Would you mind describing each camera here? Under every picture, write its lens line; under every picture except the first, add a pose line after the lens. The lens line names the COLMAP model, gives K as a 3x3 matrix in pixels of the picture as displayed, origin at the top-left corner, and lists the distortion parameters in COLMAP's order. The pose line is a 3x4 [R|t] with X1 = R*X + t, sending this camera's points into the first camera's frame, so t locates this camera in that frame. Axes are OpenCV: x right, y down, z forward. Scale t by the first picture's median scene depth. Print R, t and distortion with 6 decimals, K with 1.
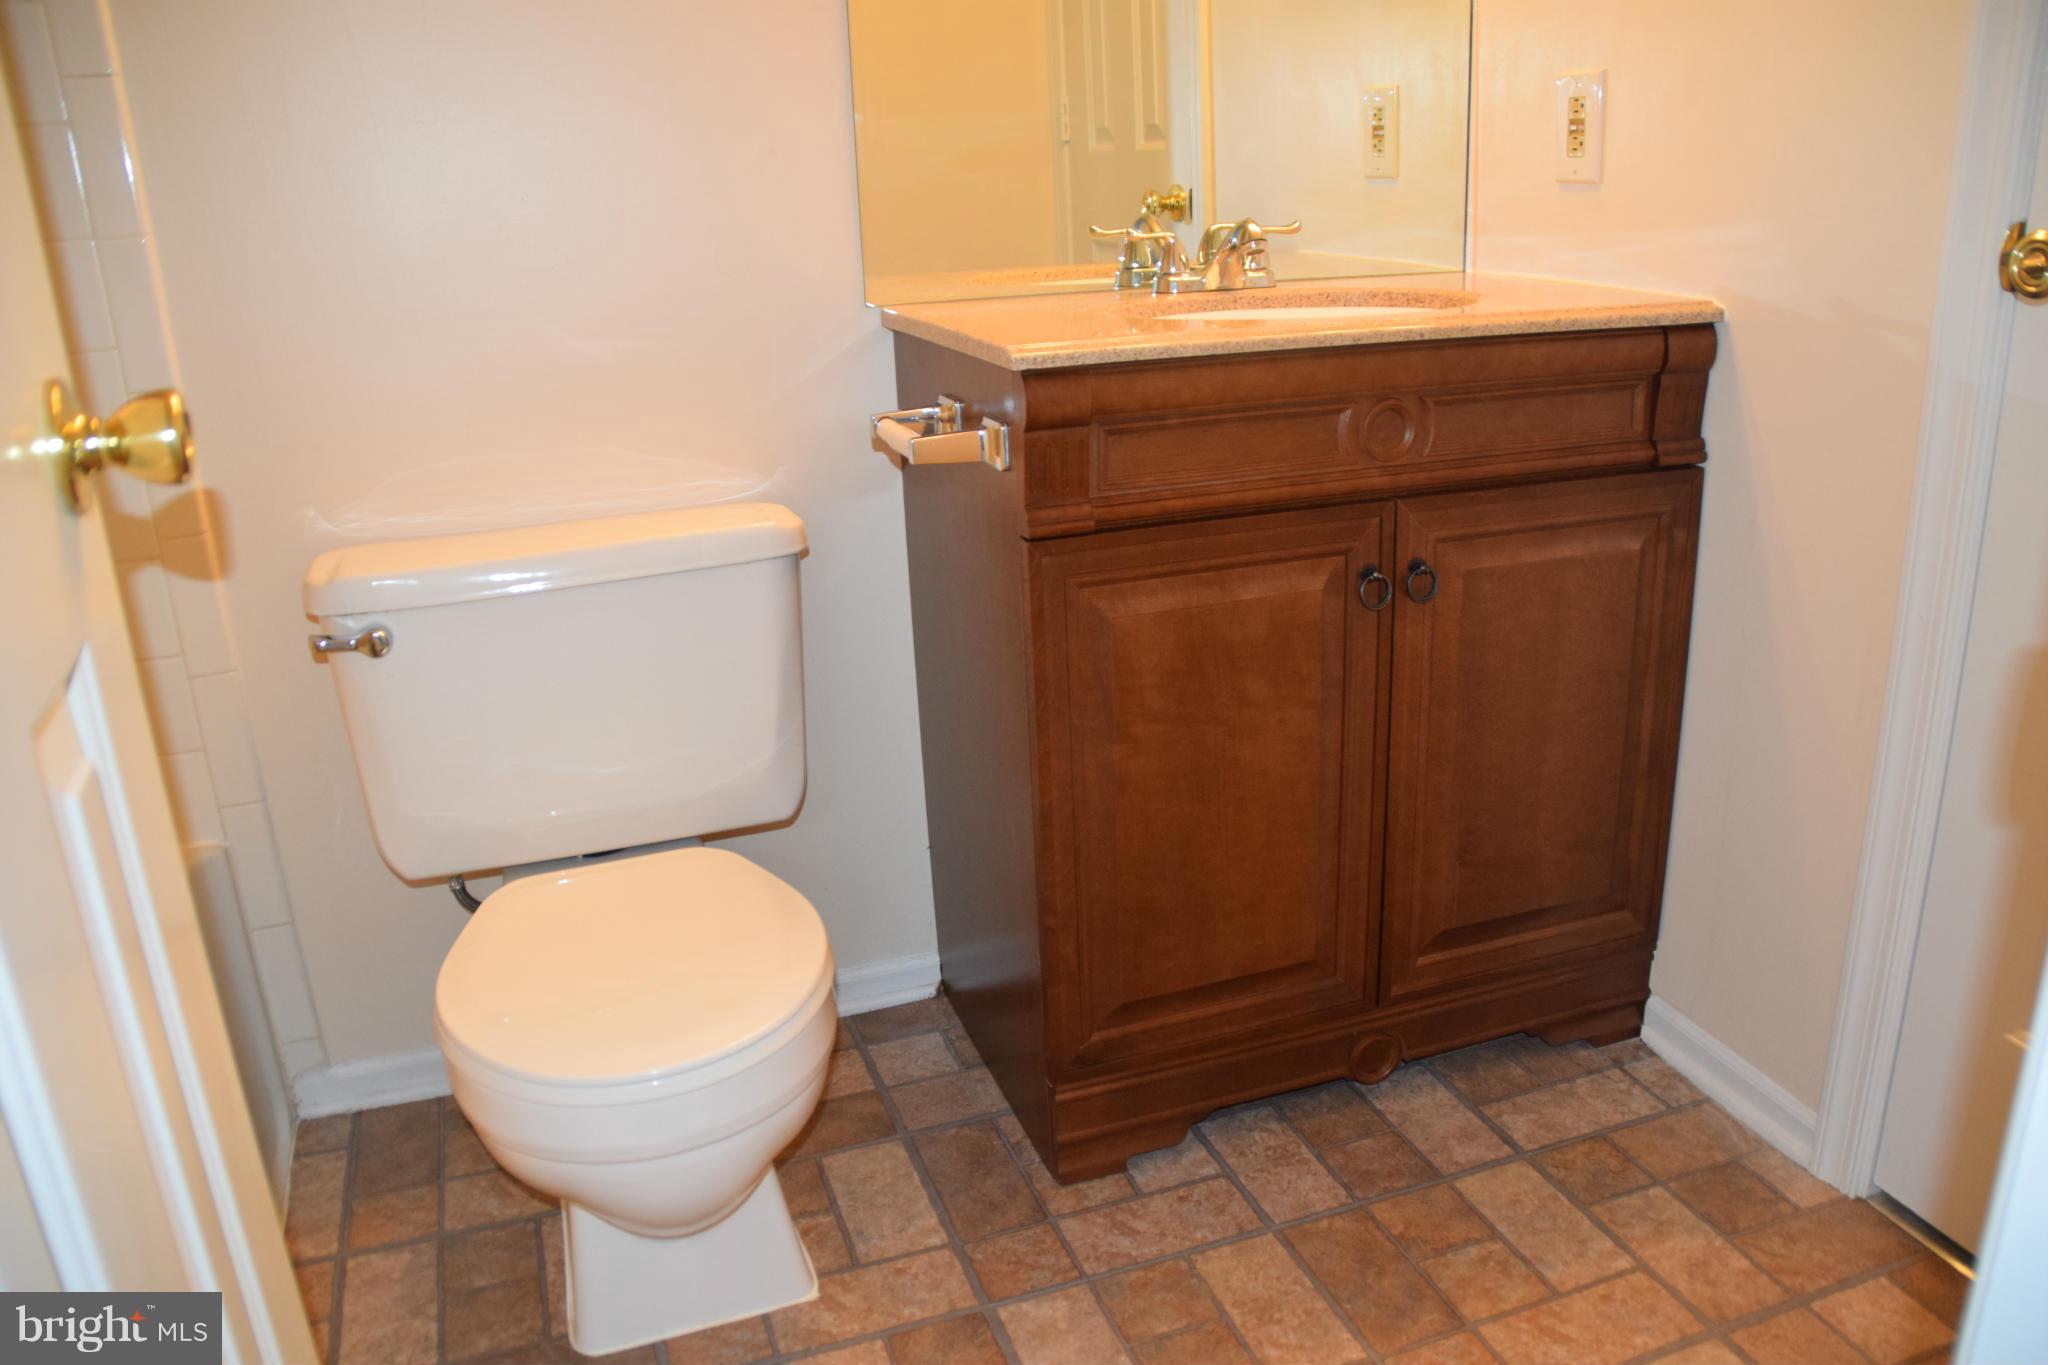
lens RADIAL K [[1577.2, 0, 1032.1], [0, 1577.2, 711.7], [0, 0, 1]] dist [-0.174705, 0.107977]
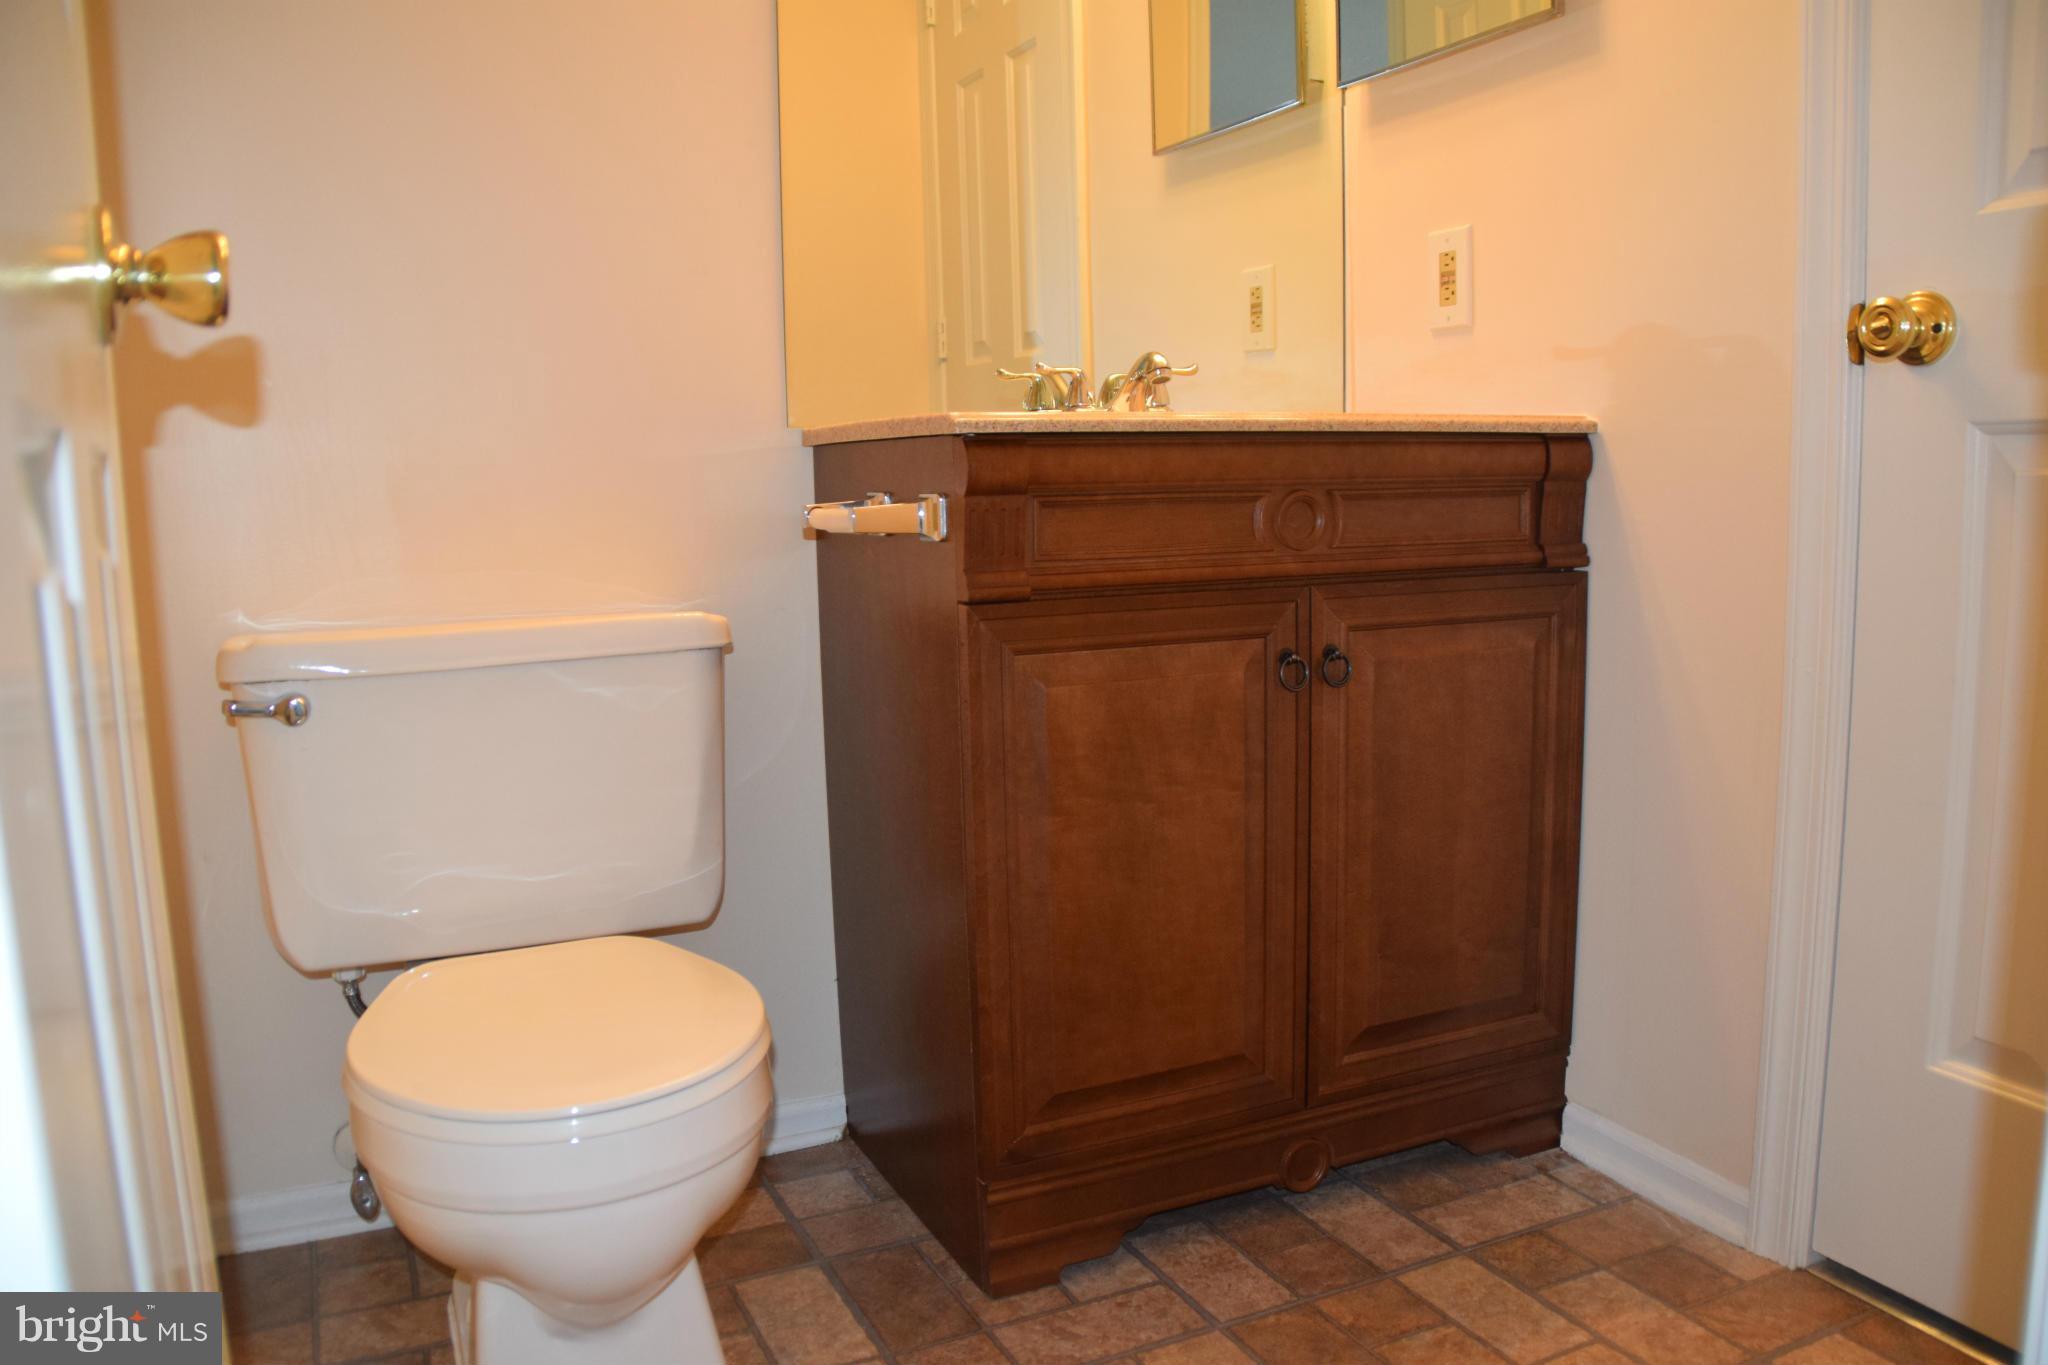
lens RADIAL K [[1577.2, 0, 1032.1], [0, 1577.2, 711.7], [0, 0, 1]] dist [-0.174705, 0.107977]
pose [[0.994158, 0.003125, 0.107892, -0.060949], [0.017756, 0.981228, -0.192031, 0.135965], [-0.106467, 0.192825, 0.975440, 0.008931]]
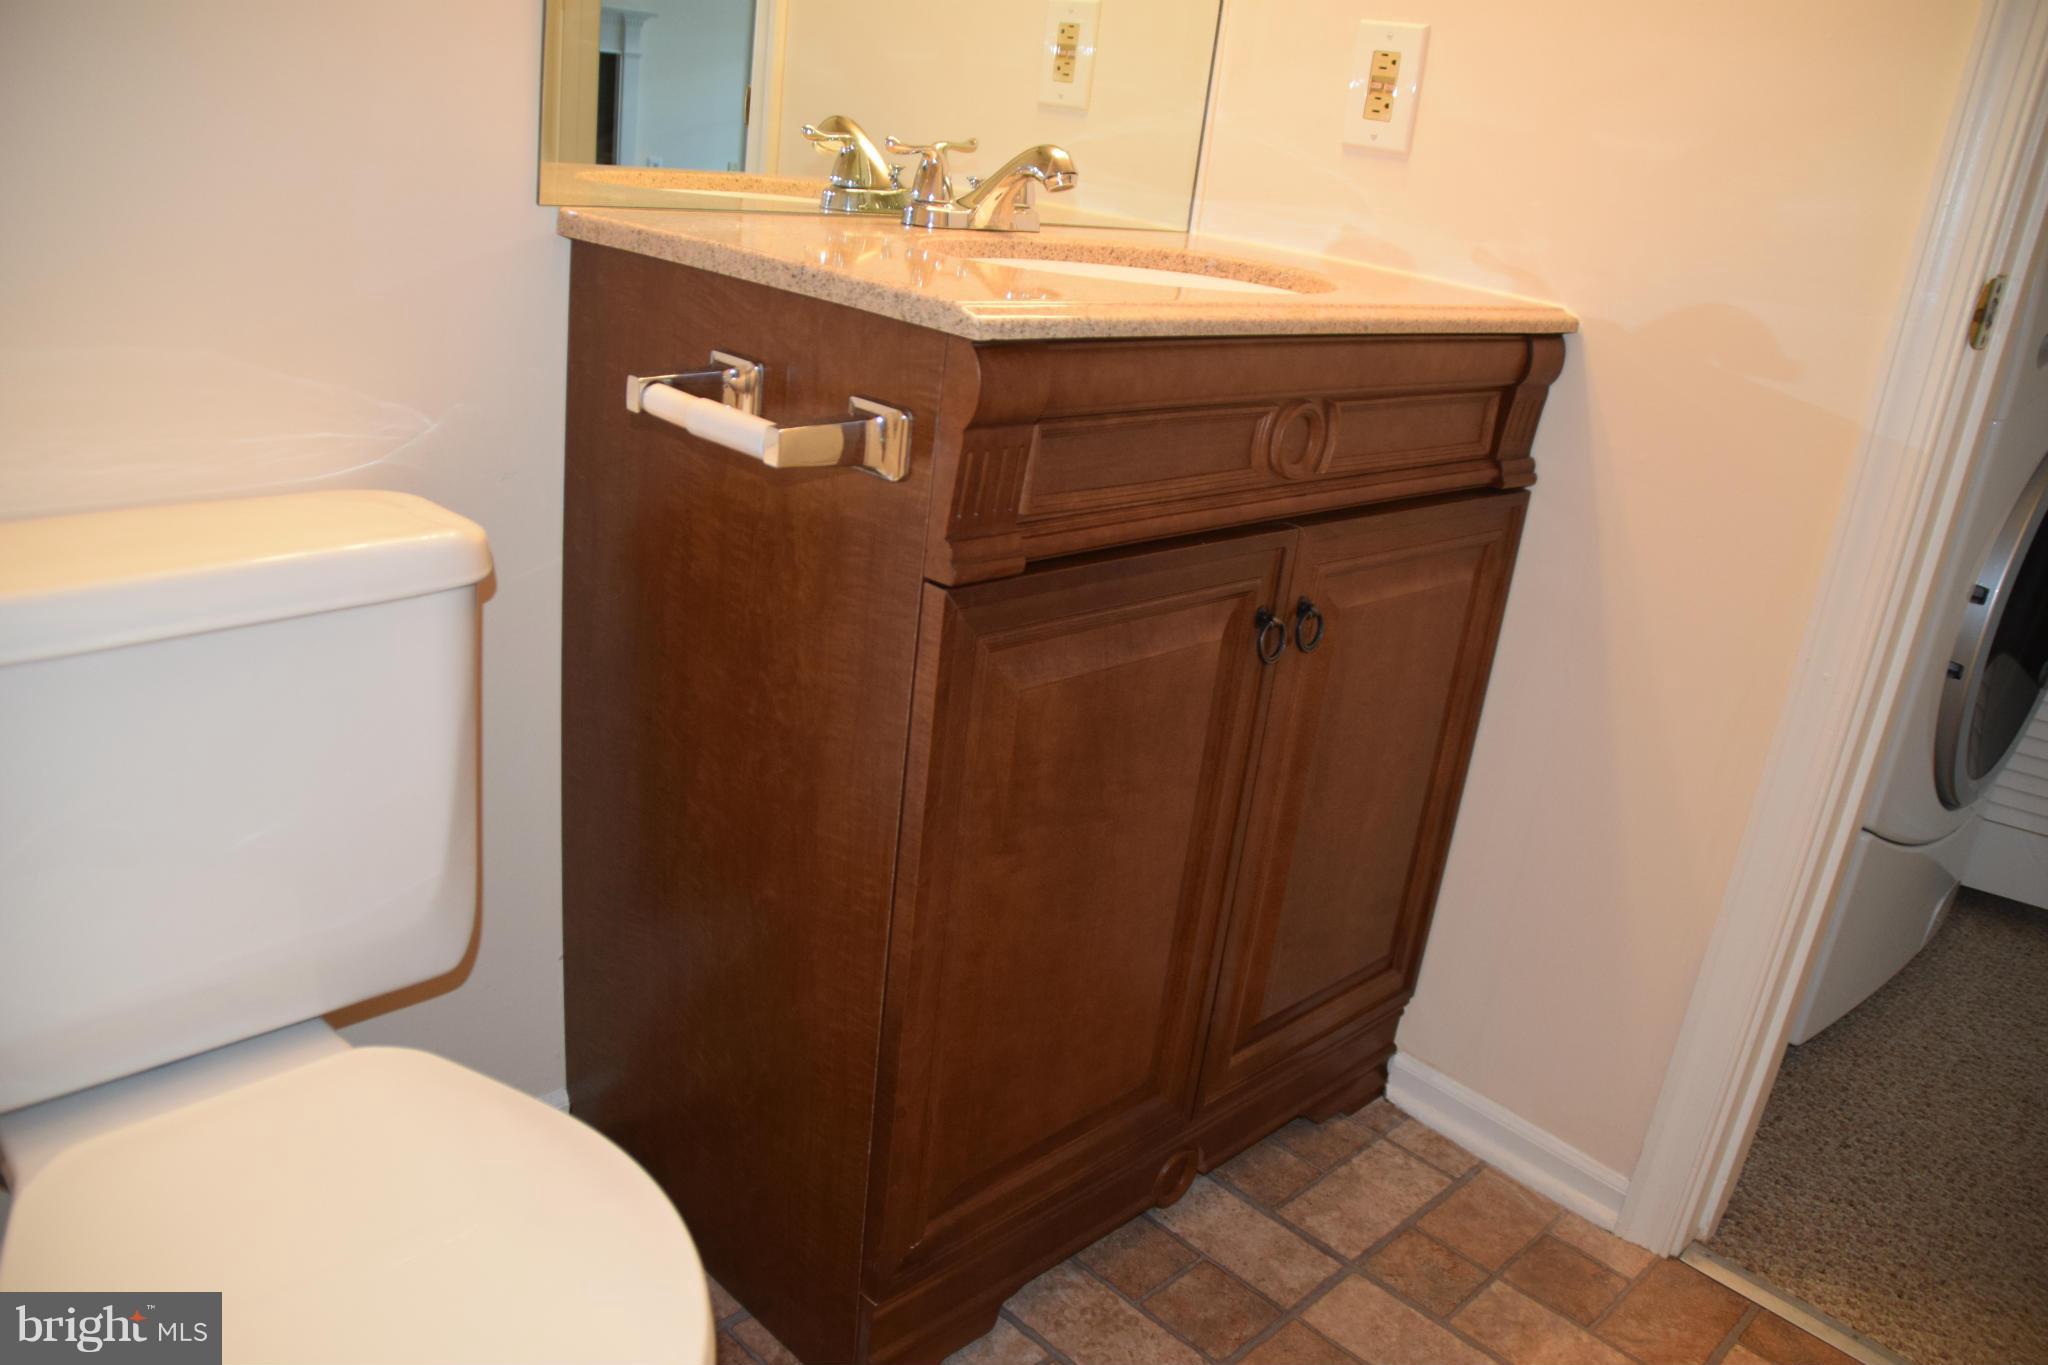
lens RADIAL K [[1577.2, 0, 1032.1], [0, 1577.2, 711.7], [0, 0, 1]] dist [-0.174705, 0.107977]
pose [[0.882772, -0.028202, 0.468954, -0.252068], [0.005175, 0.998720, 0.050320, -0.076795], [-0.469773, -0.041994, 0.881788, 0.325181]]
